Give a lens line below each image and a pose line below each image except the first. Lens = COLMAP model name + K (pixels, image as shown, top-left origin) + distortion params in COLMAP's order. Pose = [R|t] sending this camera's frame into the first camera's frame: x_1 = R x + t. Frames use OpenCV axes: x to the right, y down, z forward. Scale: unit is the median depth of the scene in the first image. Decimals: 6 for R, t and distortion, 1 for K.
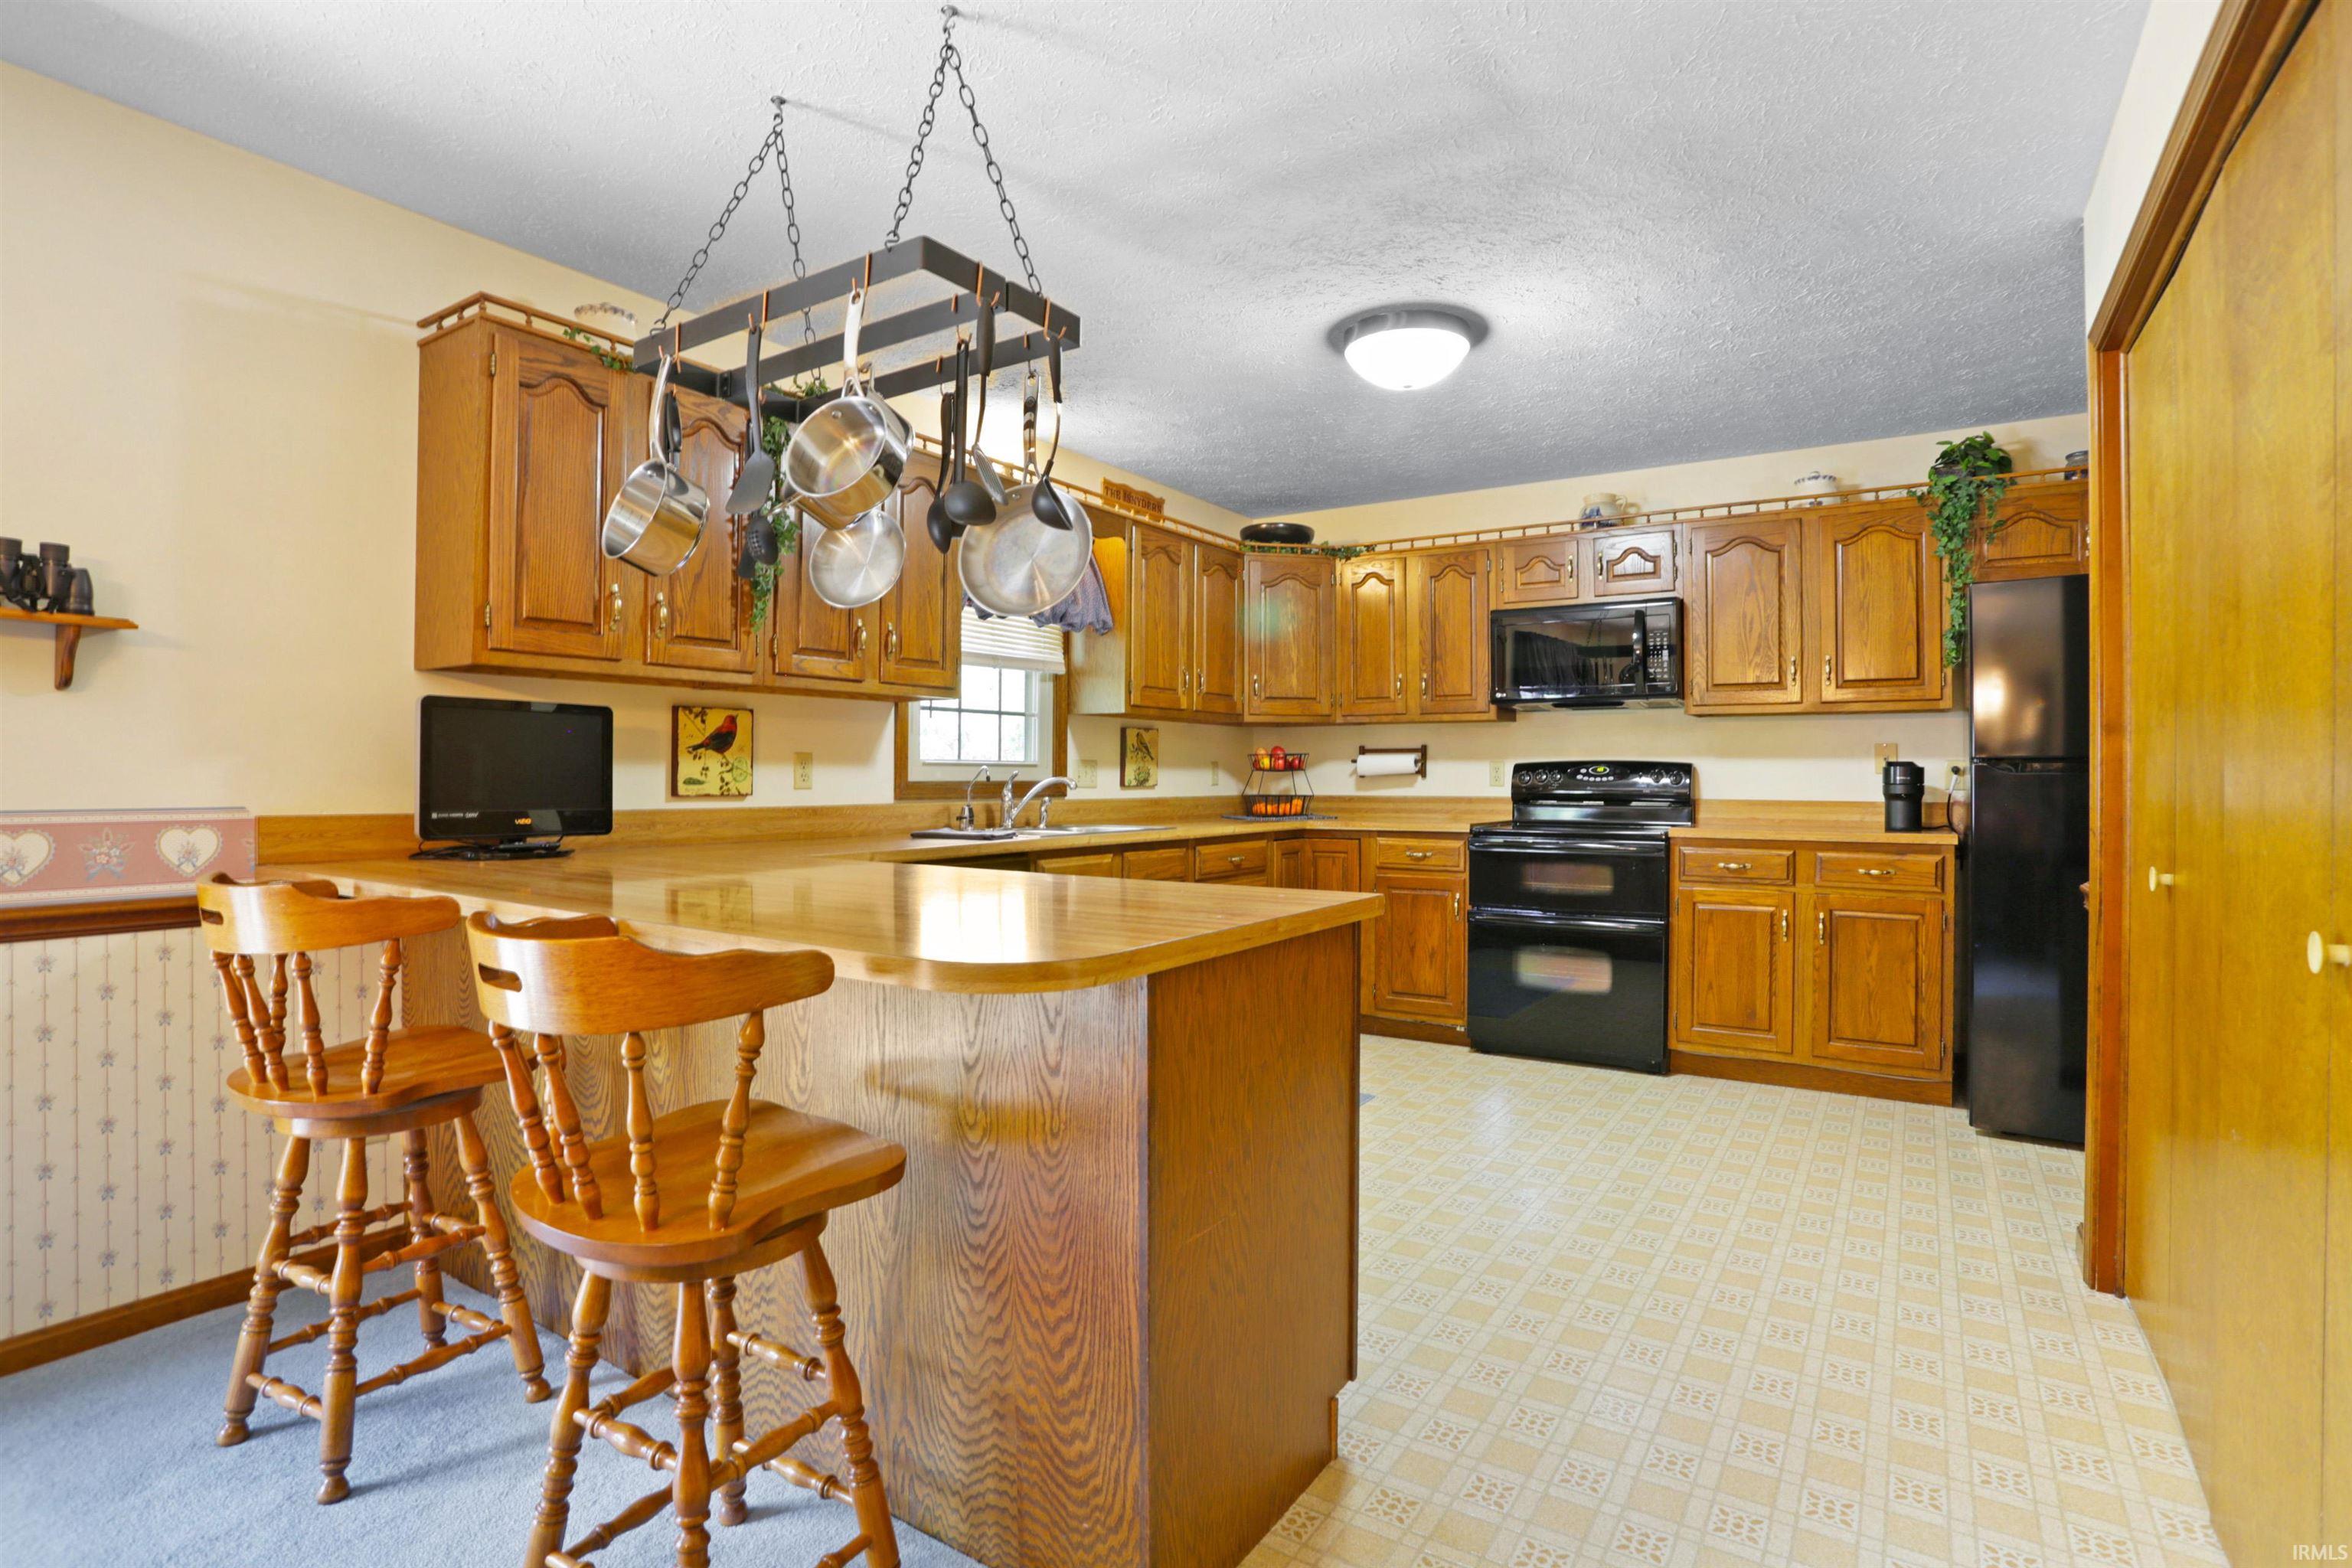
lens RADIAL K [[1156.4, 0, 1174.9], [0, 1156.4, 776.8], [0, 0, 1]] dist [-0.005697, 0.000905]
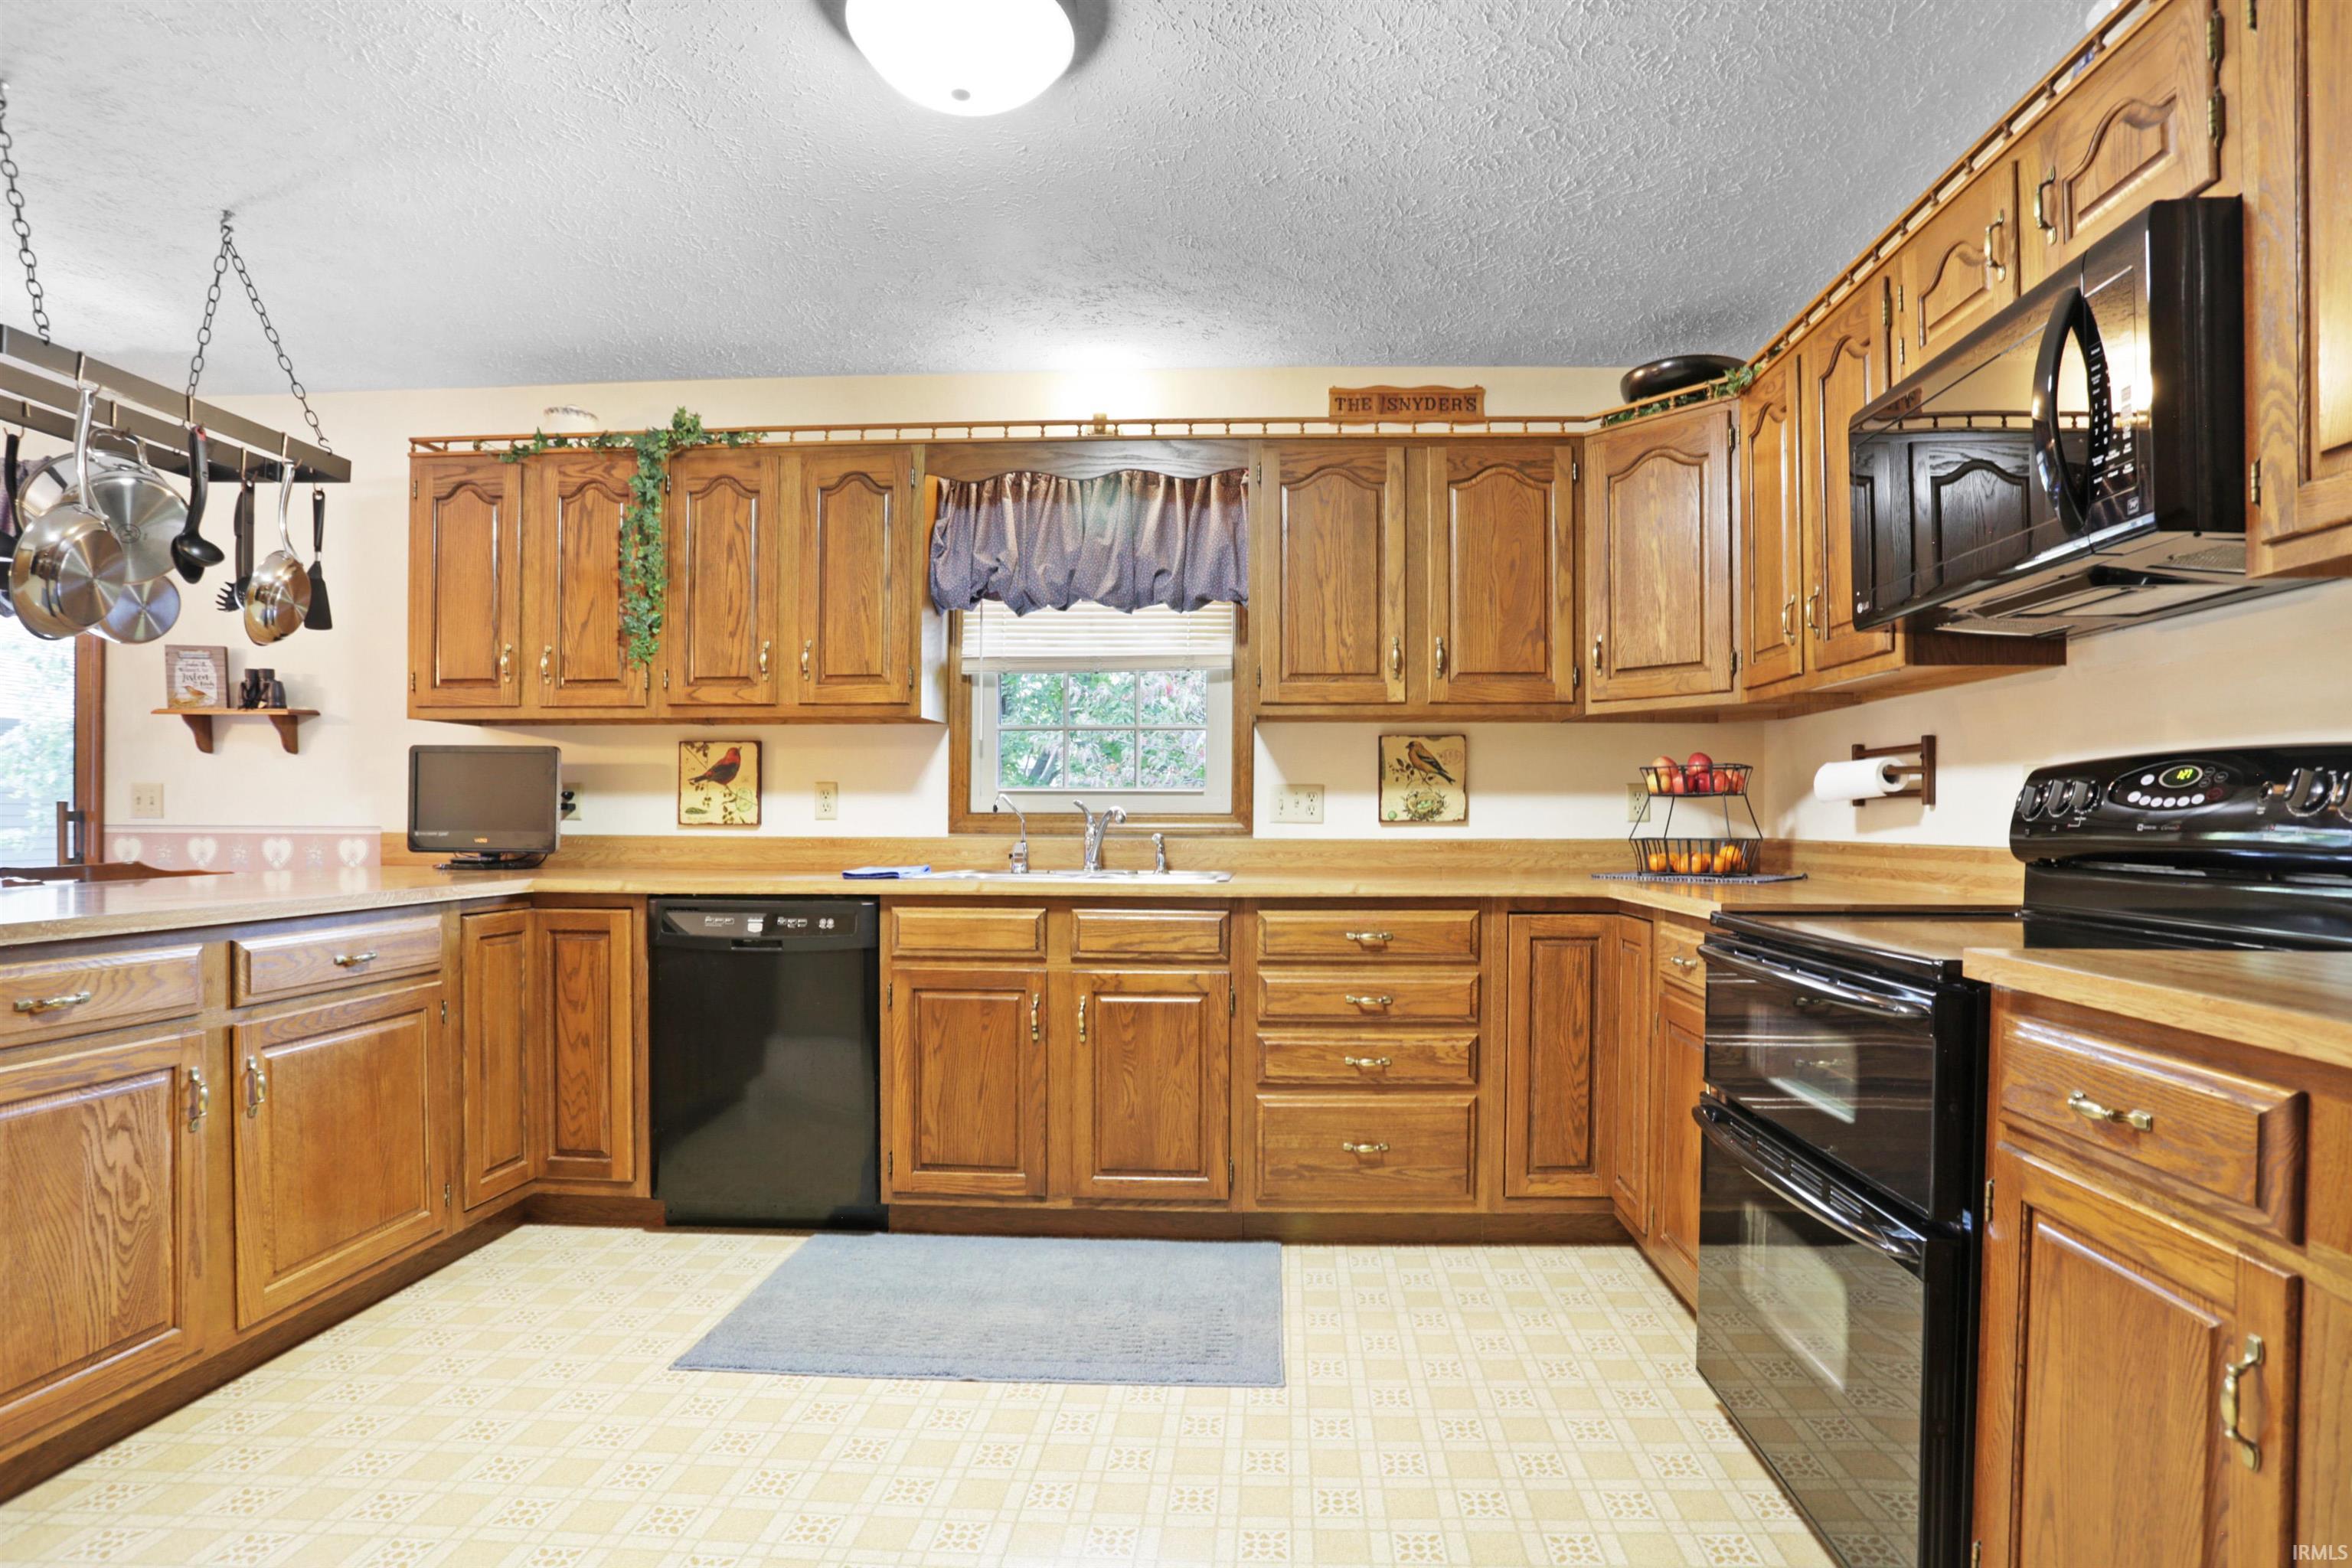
lens RADIAL K [[1156.4, 0, 1187.3], [0, 1156.4, 800.4], [0, 0, 1]] dist [-0.005697, 0.000905]
pose [[0.517879, -0.013556, -0.855347, 0.606532], [-0.001883, 0.999854, -0.016986, 0.009615], [0.855452, 0.010407, 0.517778, 0.670832]]
